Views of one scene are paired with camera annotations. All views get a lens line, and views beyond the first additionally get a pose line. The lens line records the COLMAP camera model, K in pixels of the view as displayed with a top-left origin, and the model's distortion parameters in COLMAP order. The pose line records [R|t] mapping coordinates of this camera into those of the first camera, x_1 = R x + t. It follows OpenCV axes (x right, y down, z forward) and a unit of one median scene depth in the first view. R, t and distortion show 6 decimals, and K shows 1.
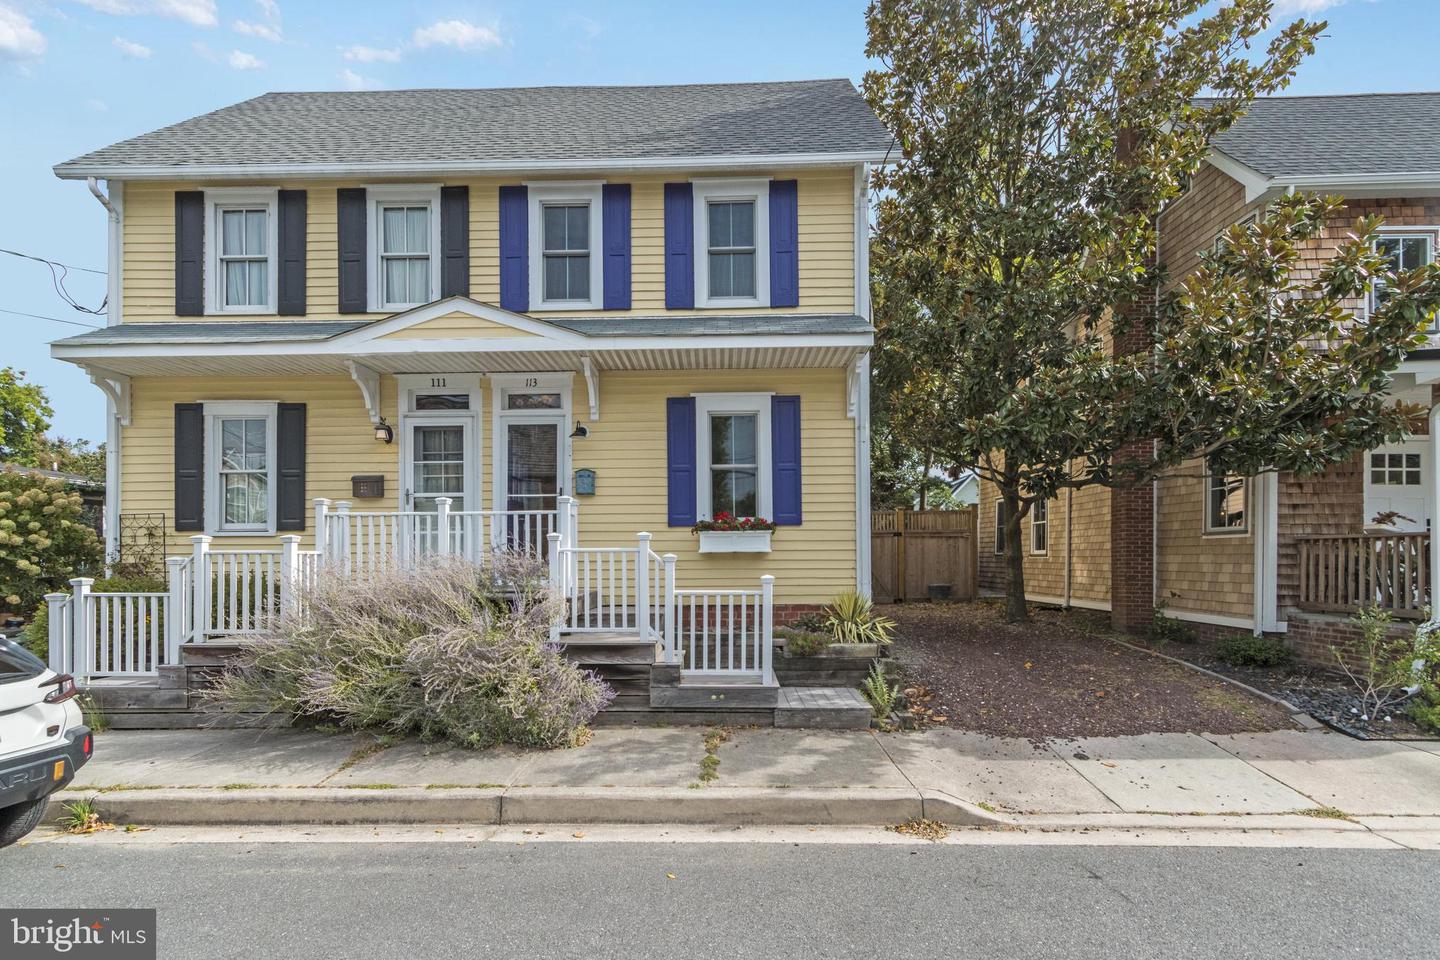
lens RADIAL K [[689.1, 0, 694.2], [0, 689.1, 555.6], [0, 0, 1]] dist [0.000586, -0.000103]
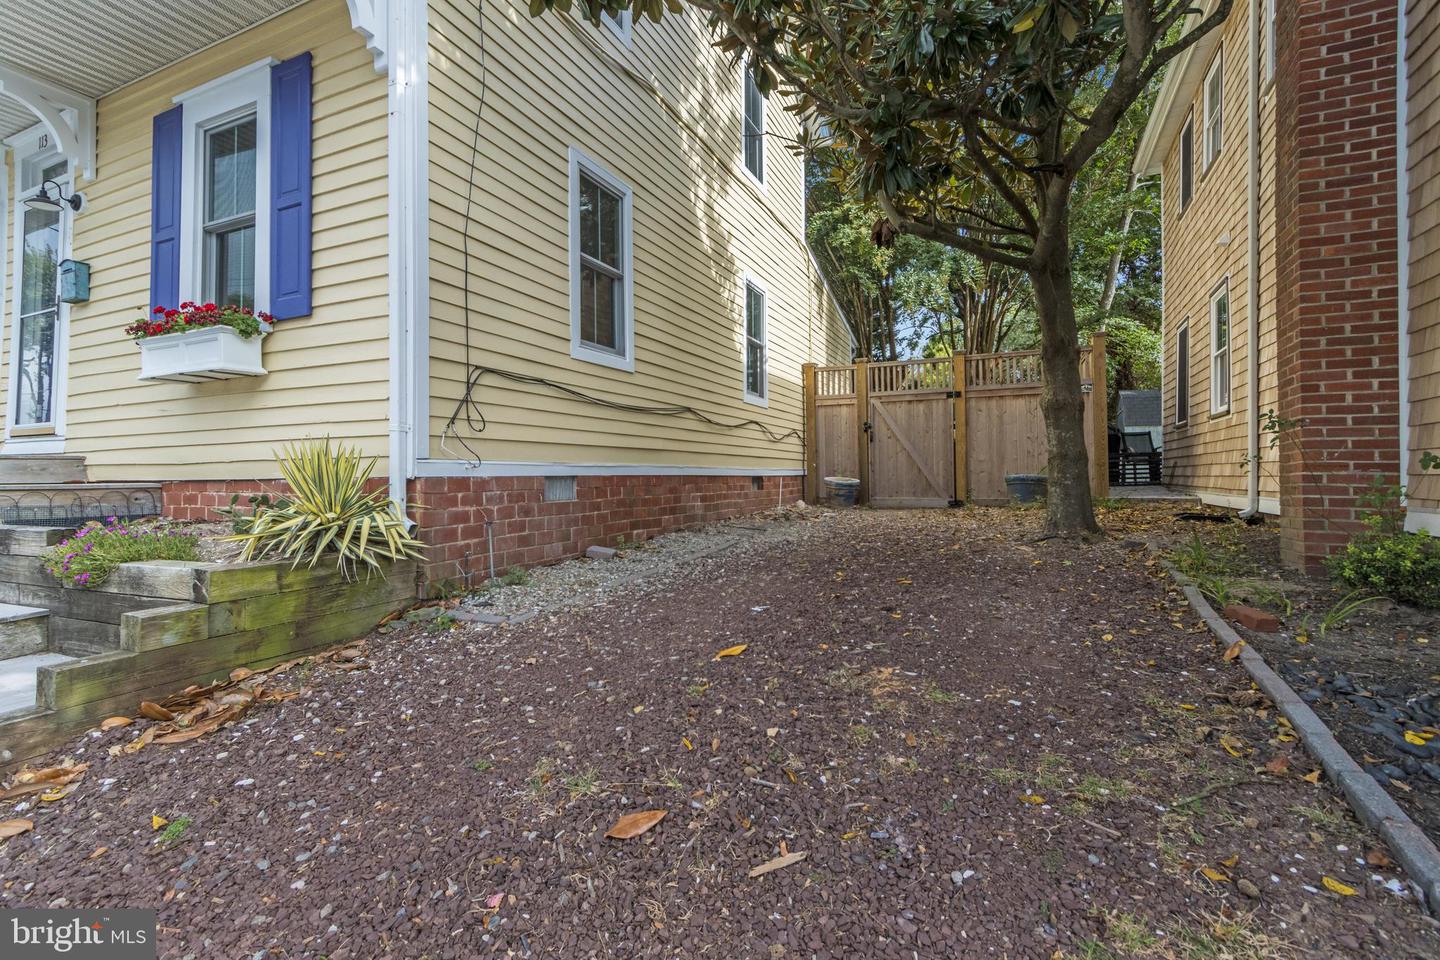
lens RADIAL K [[658.2, 0, 710.3], [0, 658.2, 467.2], [0, 0, 1]] dist [0.012858, -0.000700]
pose [[0.913649, -0.008858, -0.406407, 0.601765], [0.005174, 0.999935, -0.010163, 0.068604], [0.406470, 0.007182, 0.913636, 0.685500]]
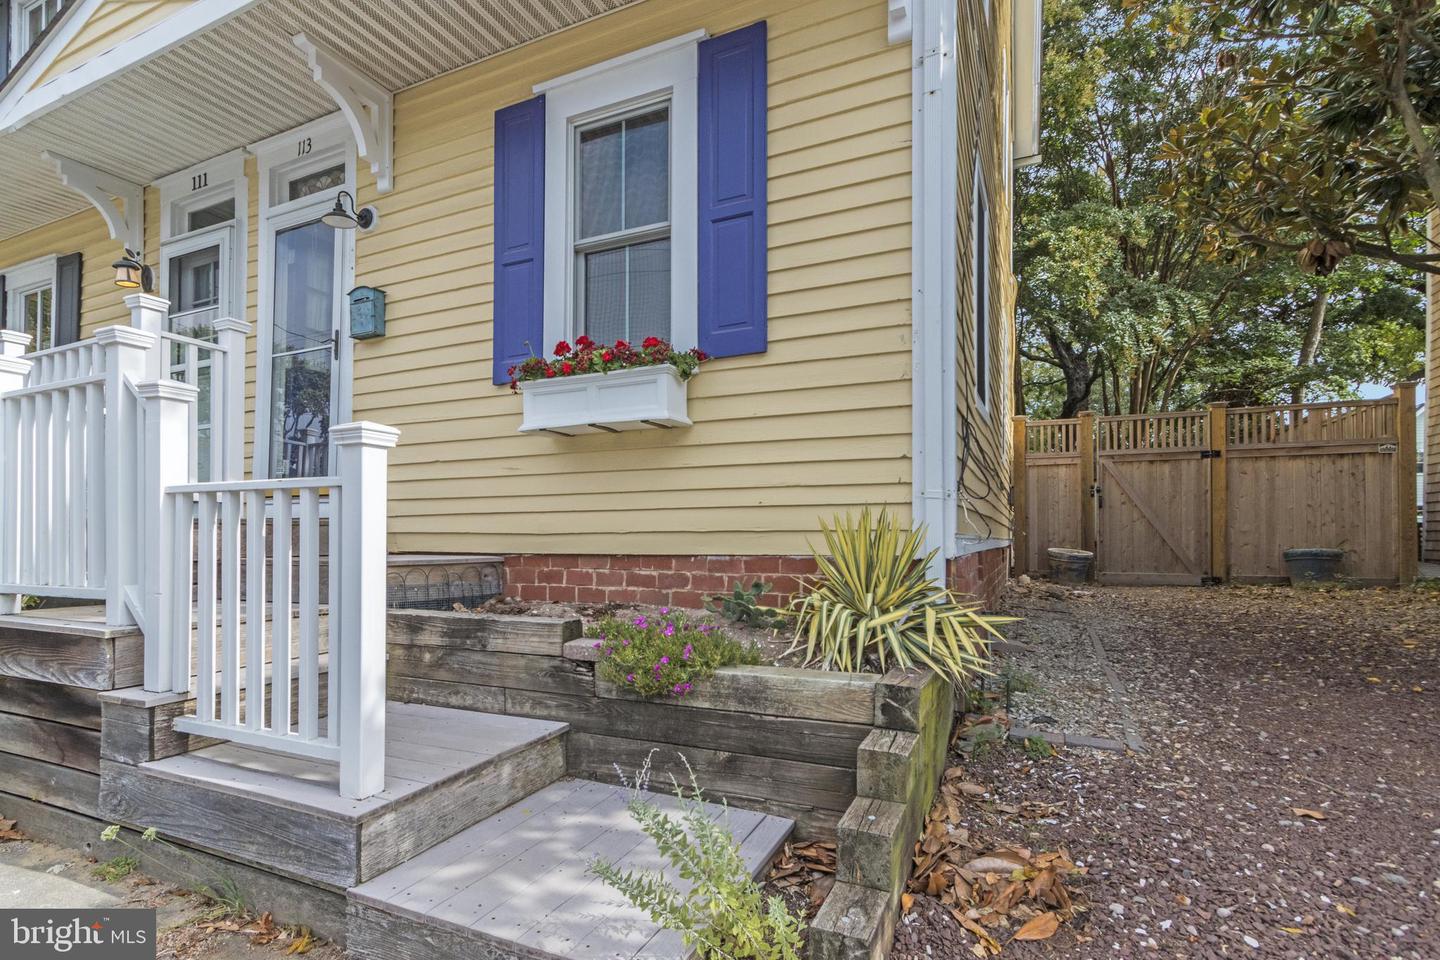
lens RADIAL K [[709.0, 0, 682.9], [0, 709.0, 537.2], [0, 0, 1]] dist [0.013349, -0.000763]
pose [[0.910058, 0.004450, -0.414457, 0.279049], [-0.004228, 0.999990, 0.001453, 0.059623], [0.414459, 0.000430, 0.910068, 0.610667]]
